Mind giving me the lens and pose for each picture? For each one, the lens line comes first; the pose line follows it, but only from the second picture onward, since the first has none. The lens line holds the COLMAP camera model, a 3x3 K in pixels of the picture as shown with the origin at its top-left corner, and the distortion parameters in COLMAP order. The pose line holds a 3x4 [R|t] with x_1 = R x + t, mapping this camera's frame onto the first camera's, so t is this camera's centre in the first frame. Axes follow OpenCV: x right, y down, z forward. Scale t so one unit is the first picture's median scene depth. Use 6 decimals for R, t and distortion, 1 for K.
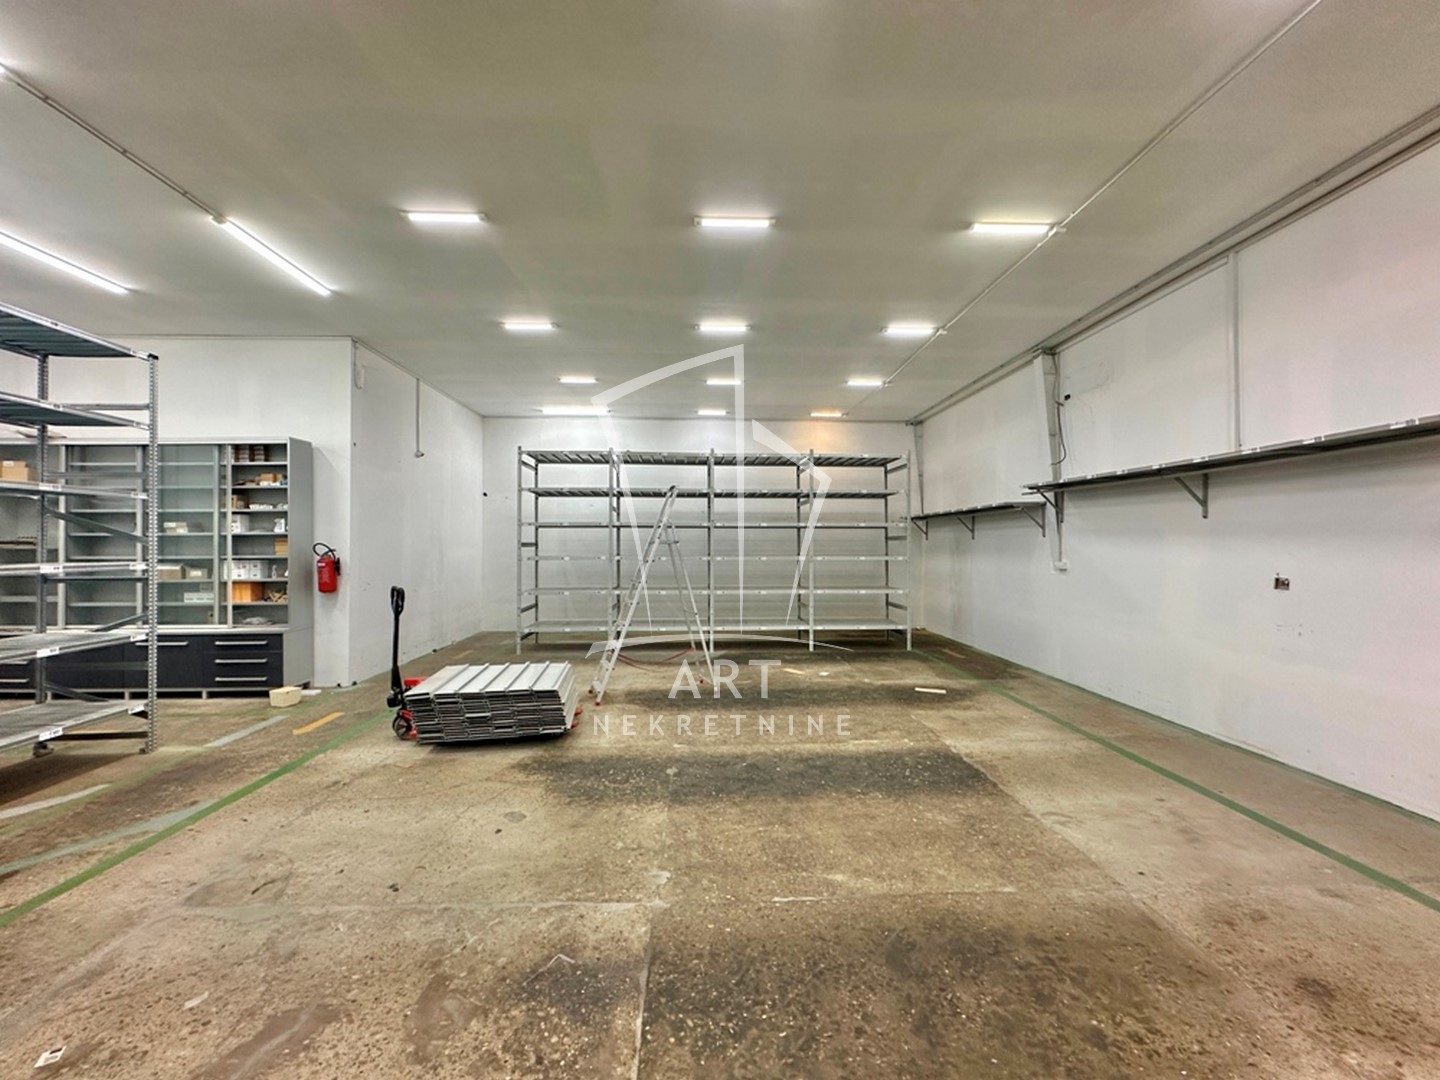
lens RADIAL K [[574.2, 0, 720.0], [0, 574.2, 540.0], [0, 0, 1]] dist [-0.001898, 0.000484]
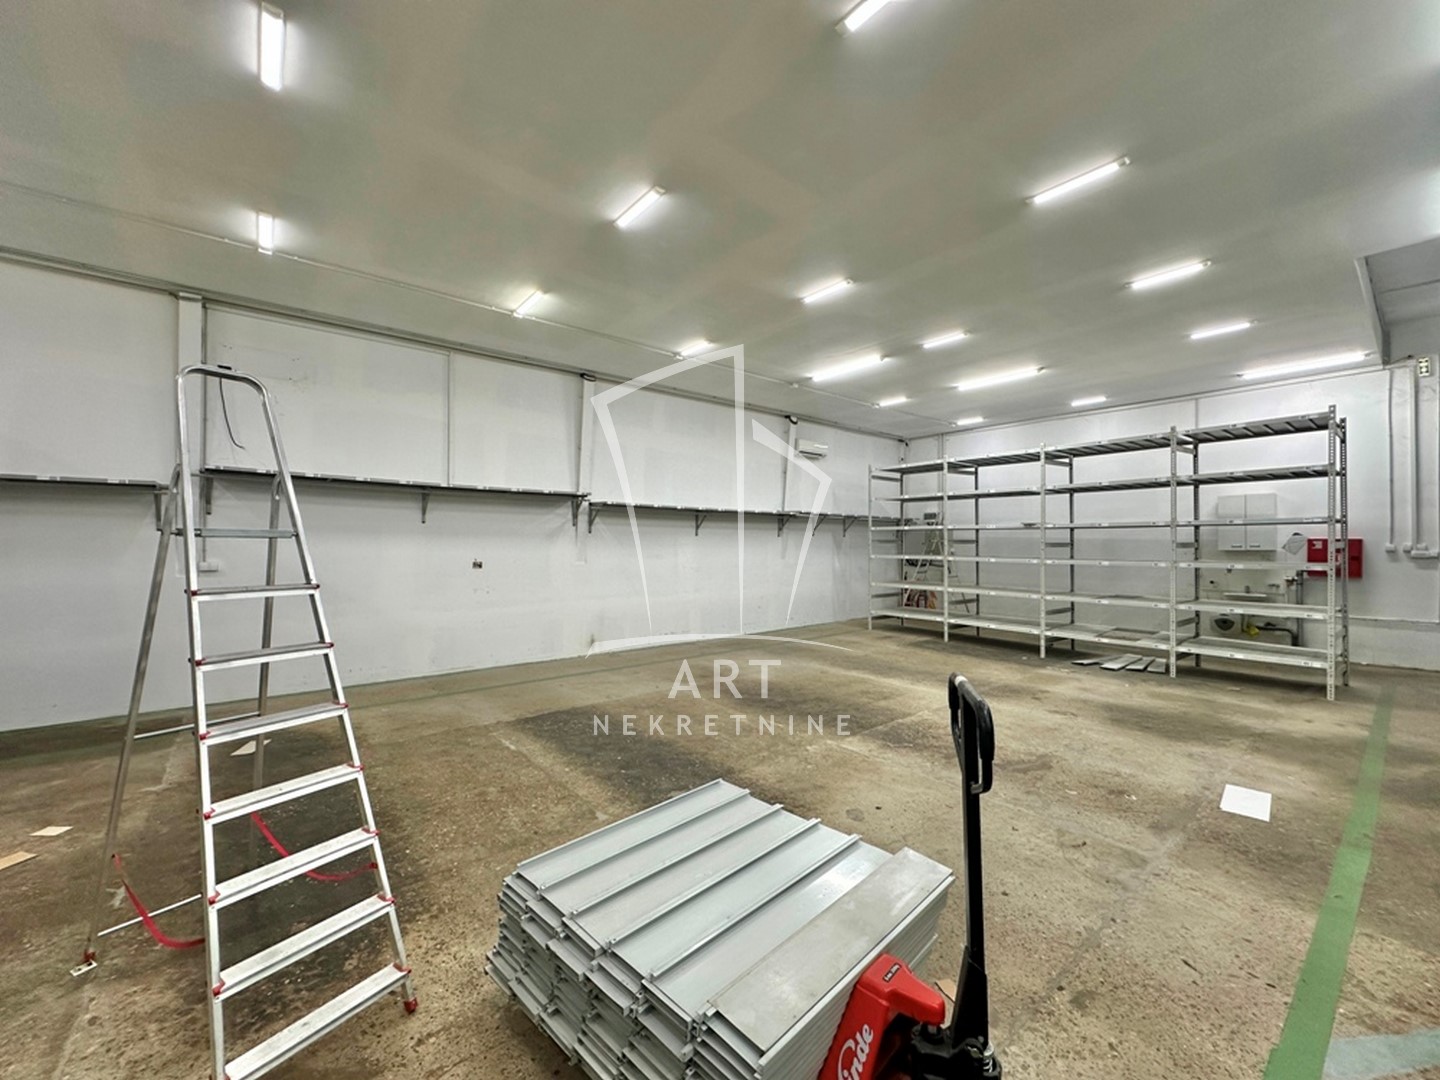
lens RADIAL K [[574.2, 0, 720.0], [0, 574.2, 540.0], [0, 0, 1]] dist [-0.001898, 0.000484]
pose [[-0.604623, 0.002122, 0.796509, -0.515581], [-0.011092, 0.999877, -0.011084, 0.008701], [-0.796434, -0.015536, -0.604525, 0.917665]]
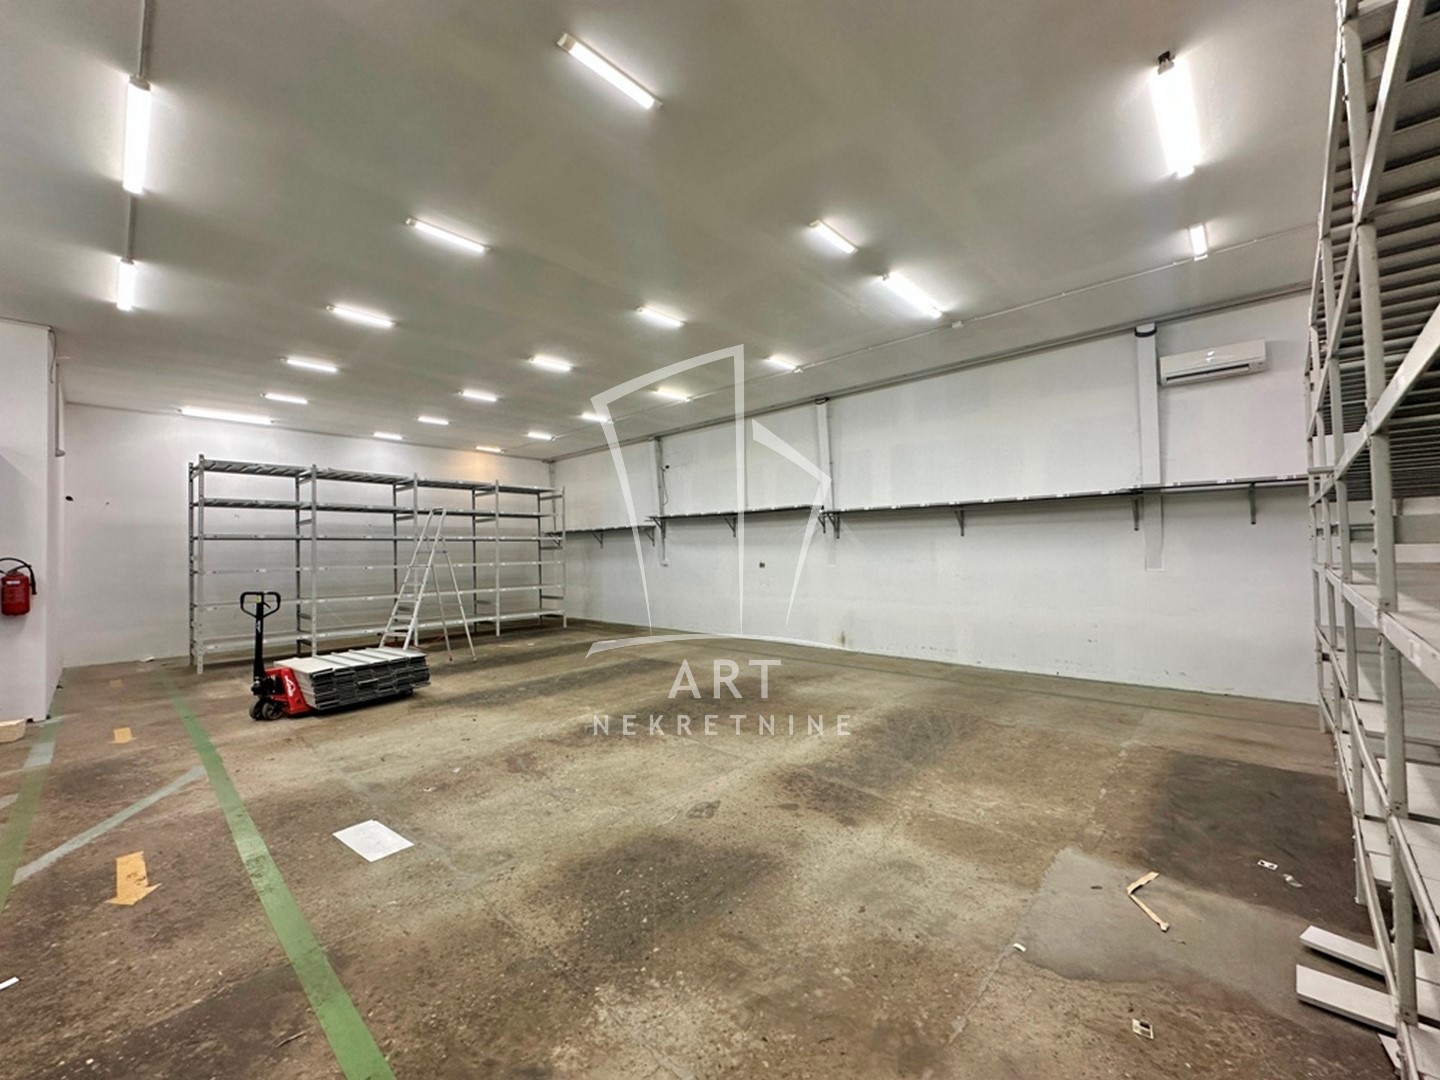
lens RADIAL K [[574.2, 0, 720.0], [0, 574.2, 540.0], [0, 0, 1]] dist [-0.001898, 0.000484]
pose [[0.707955, 0.001553, 0.706256, -0.518853], [0.012055, 0.999825, -0.014282, 0.002911], [-0.706155, 0.018625, 0.707812, -0.353254]]
